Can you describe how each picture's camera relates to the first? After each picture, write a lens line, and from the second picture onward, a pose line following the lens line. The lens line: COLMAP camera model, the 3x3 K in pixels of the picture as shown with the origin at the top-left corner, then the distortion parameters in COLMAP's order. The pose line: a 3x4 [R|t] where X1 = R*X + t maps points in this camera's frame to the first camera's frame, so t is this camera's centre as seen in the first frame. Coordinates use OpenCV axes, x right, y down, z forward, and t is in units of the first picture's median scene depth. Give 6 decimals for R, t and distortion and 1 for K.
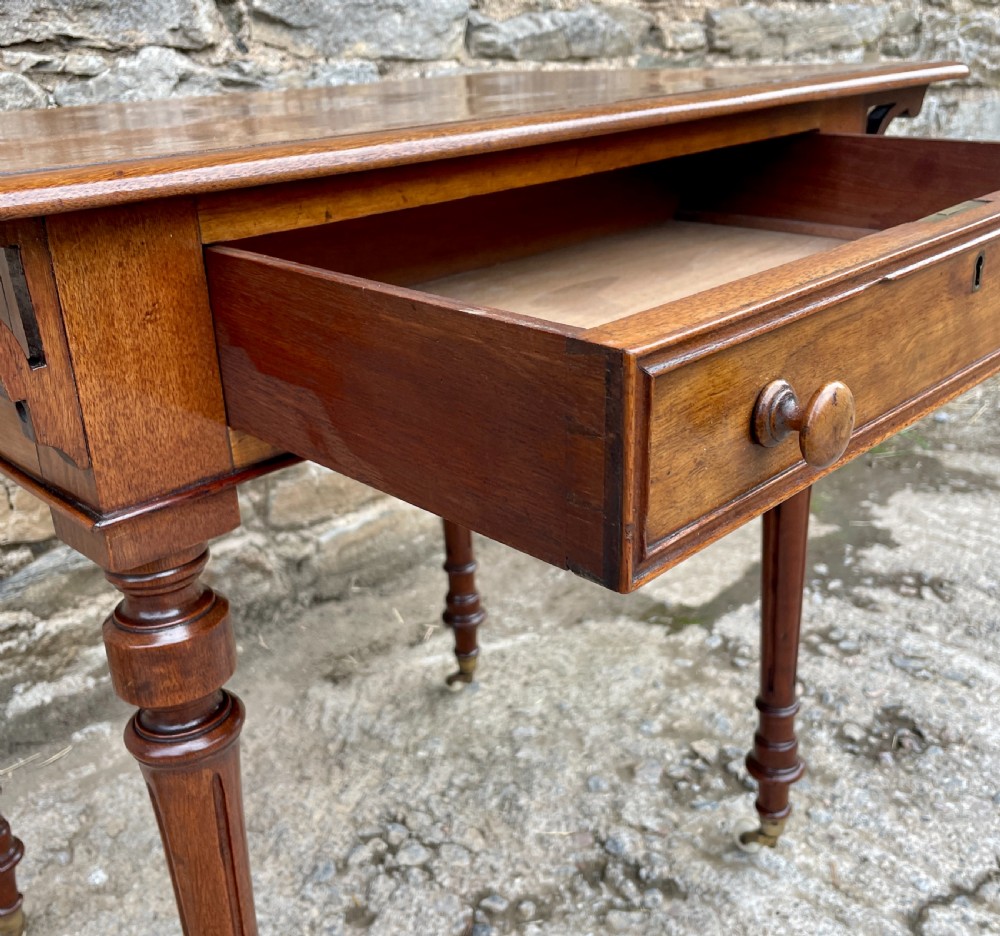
lens RADIAL K [[1066.8, 0, 493.4], [0, 1066.8, 453.7], [0, 0, 1]] dist [0.013879, 0.000000]
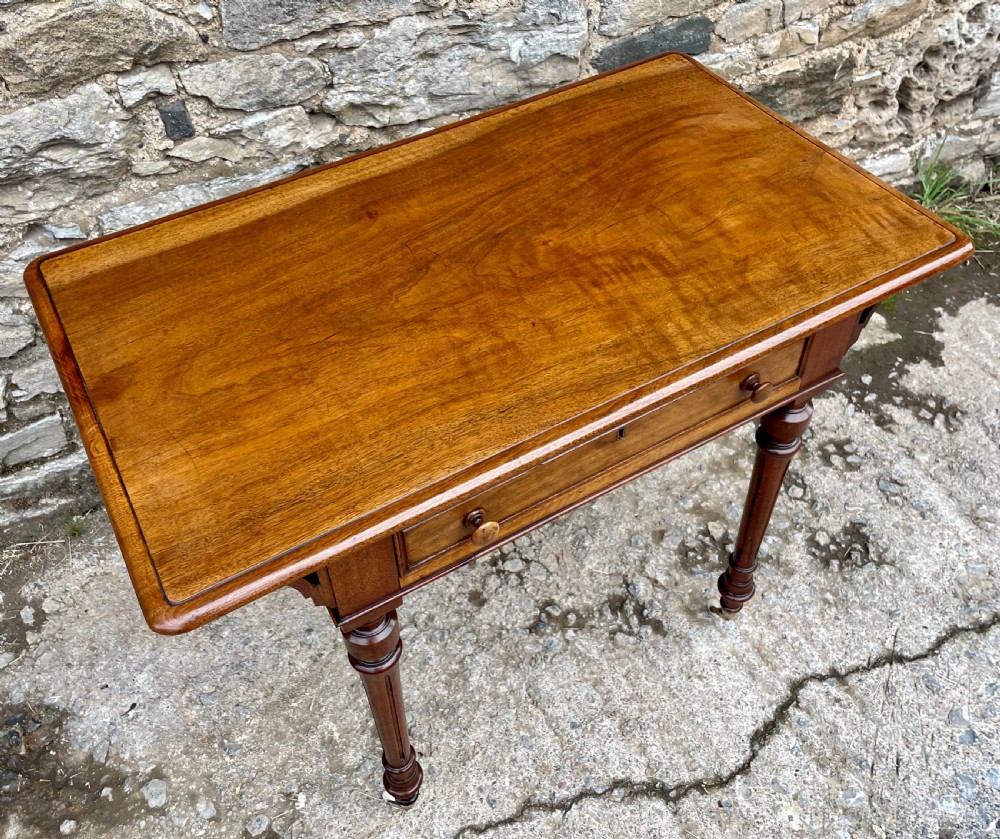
lens RADIAL K [[939.4, 0, 482.2], [0, 939.4, 379.1], [0, 0, 1]] dist [0.028623, 0.000000]
pose [[0.966972, 0.196136, -0.162775, 0.053795], [-0.106738, 0.891542, 0.440182, -0.475798], [0.231456, -0.408270, 0.883031, -0.176584]]
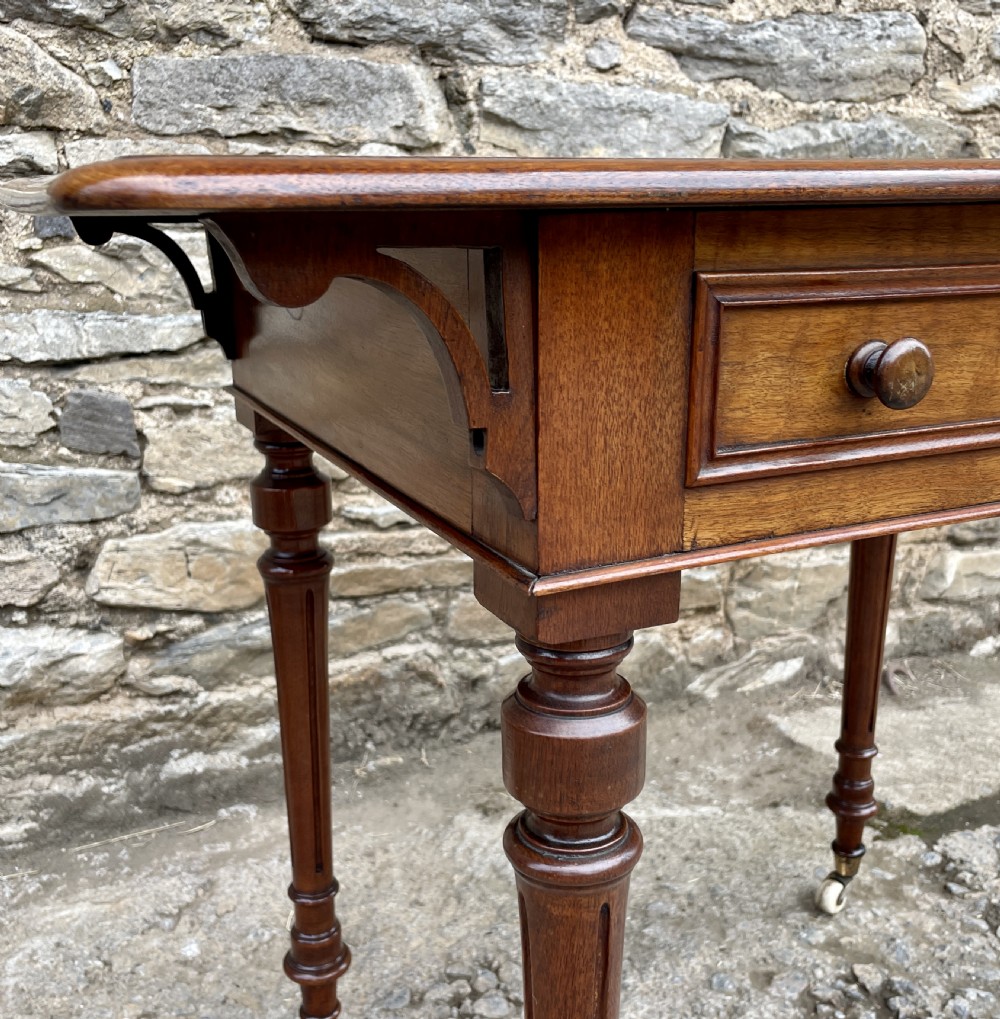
lens RADIAL K [[1147.6, 0, 504.2], [0, 1147.6, 535.6], [0, 0, 1]] dist [0.022117, 0.000000]
pose [[0.942258, 0.119879, -0.312695, 0.173221], [-0.141950, 0.988674, -0.048714, 0.022626], [0.303314, 0.090289, 0.948603, 0.032393]]
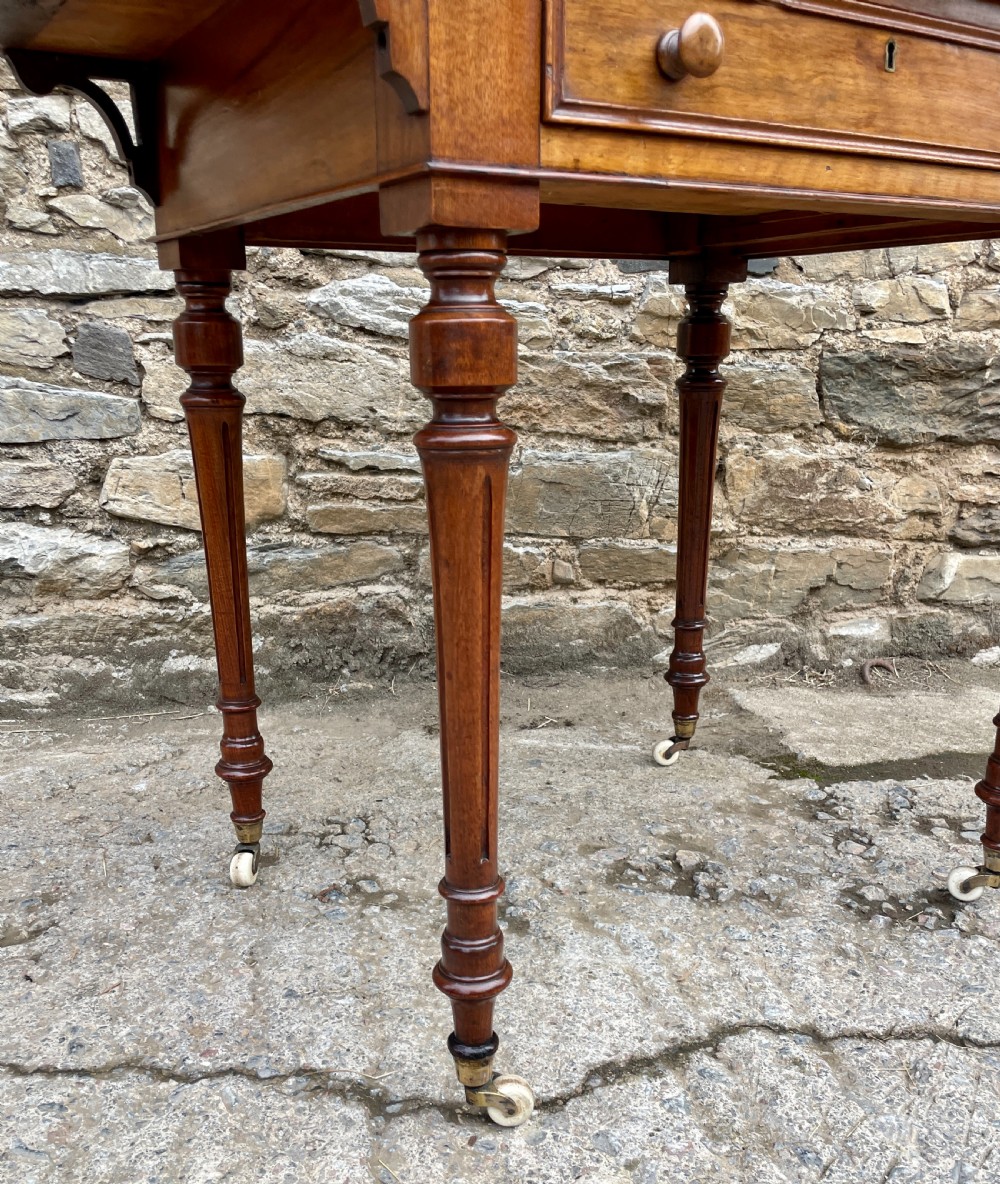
lens RADIAL K [[1092.0, 0, 497.8], [0, 1092.0, 706.6], [0, 0, 1]] dist [0.034231, 0.000000]
pose [[0.837561, 0.202520, -0.507423, 0.512294], [-0.217653, 0.975562, 0.030099, 0.162207], [0.501118, 0.085232, 0.861171, 0.116773]]
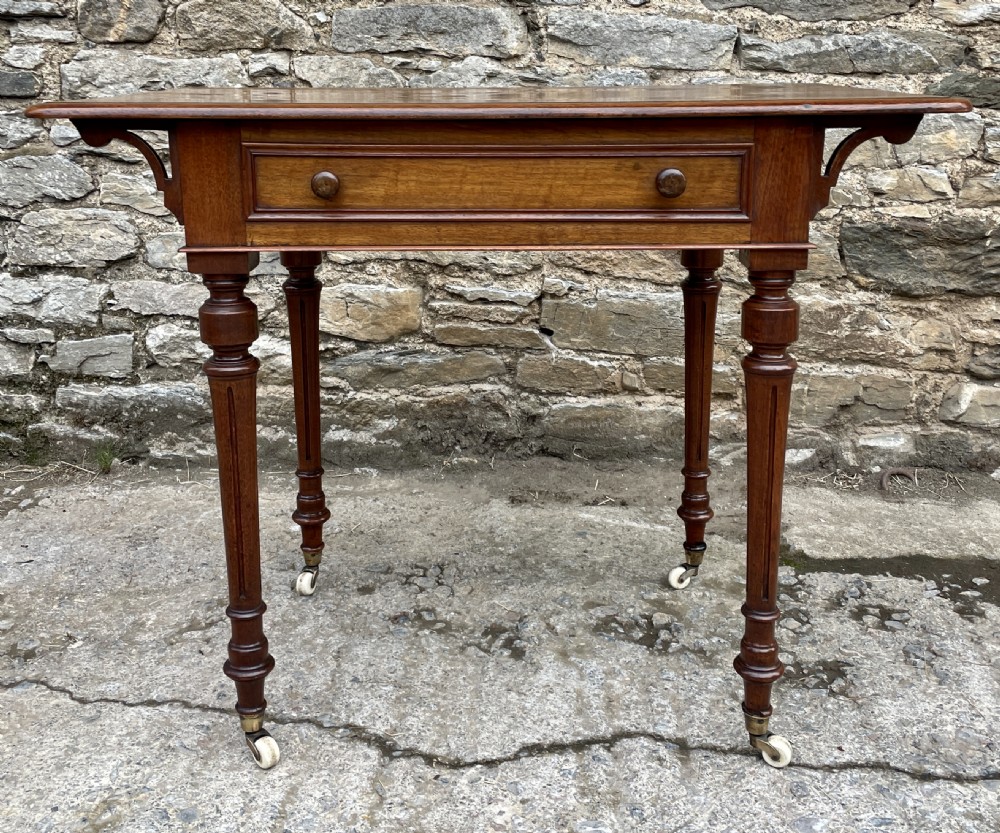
lens RADIAL K [[1163.9, 0, 502.9], [0, 1163.9, 317.1], [0, 0, 1]] dist [0.044229, 0.000000]
pose [[0.704471, 0.187156, -0.684612, 0.935567], [-0.273657, 0.961646, -0.018704, 0.019612], [0.654854, 0.200525, 0.728668, -0.166597]]
